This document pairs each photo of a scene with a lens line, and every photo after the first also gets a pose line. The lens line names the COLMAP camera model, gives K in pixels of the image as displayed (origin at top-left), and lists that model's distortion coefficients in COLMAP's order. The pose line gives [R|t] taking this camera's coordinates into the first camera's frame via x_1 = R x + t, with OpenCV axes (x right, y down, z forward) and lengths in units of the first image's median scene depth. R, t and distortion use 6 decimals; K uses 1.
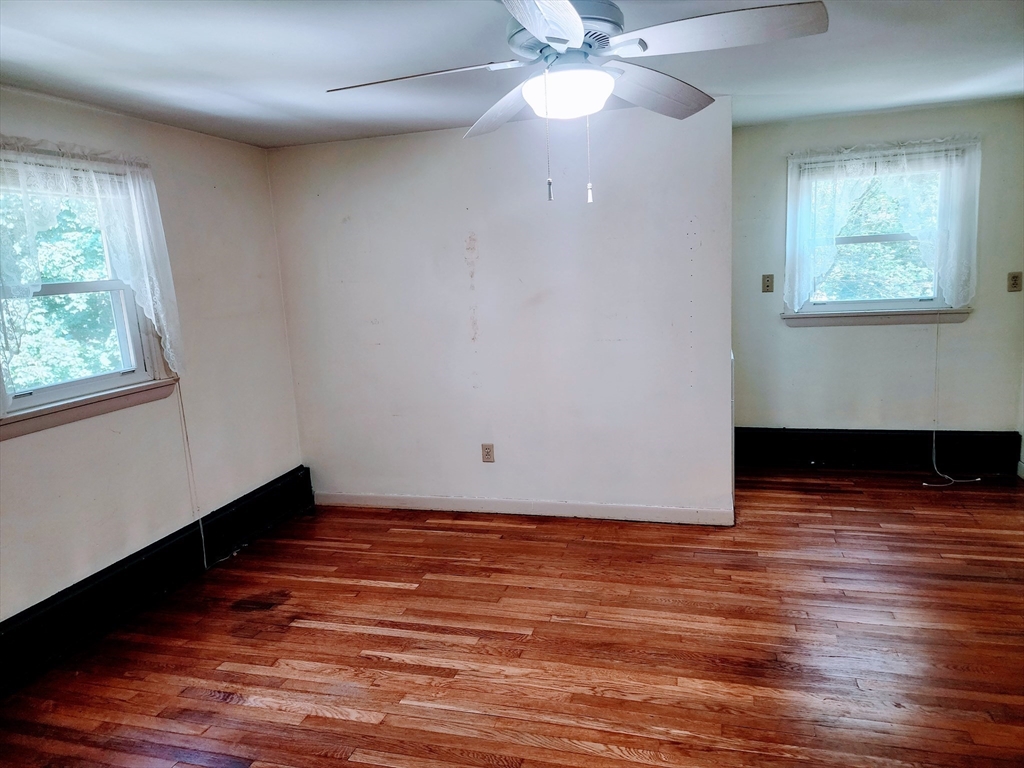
lens RADIAL K [[684.0, 0, 512.0], [0, 684.0, 384.0], [0, 0, 1]] dist [0.073062, -0.069570]
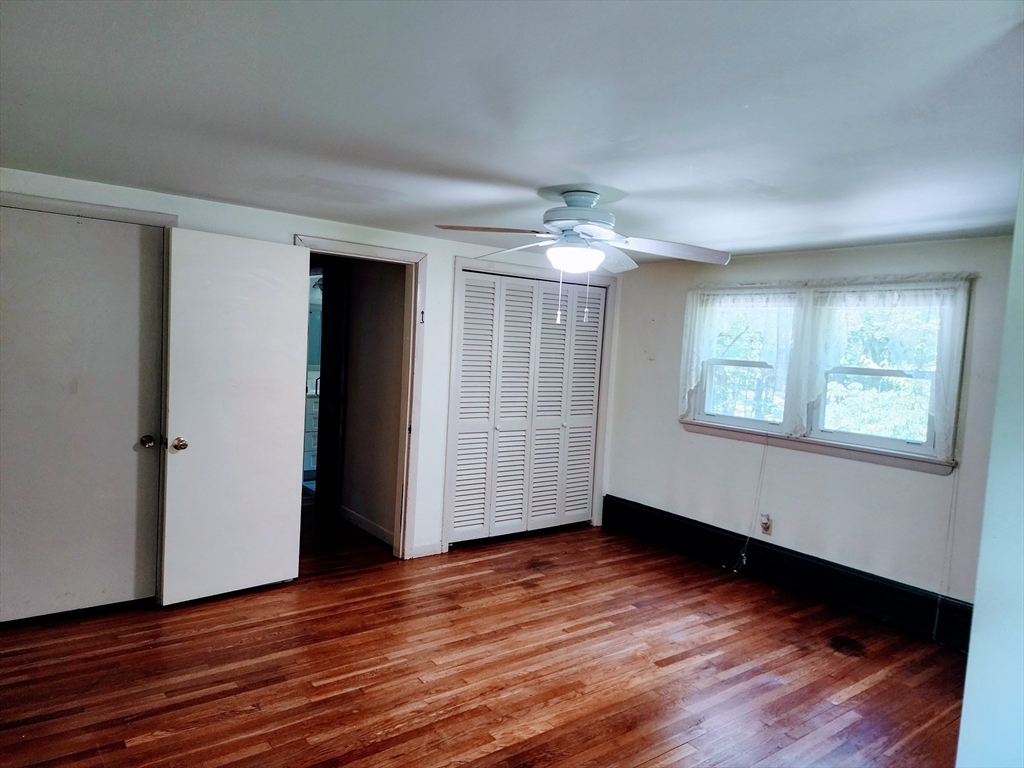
lens RADIAL K [[684.0, 0, 512.0], [0, 684.0, 384.0], [0, 0, 1]] dist [0.073062, -0.069570]
pose [[-0.594622, 0.076307, -0.800376, 1.067248], [-0.161372, 0.963902, 0.211785, -0.325232], [0.787645, 0.255090, -0.560843, 1.339035]]
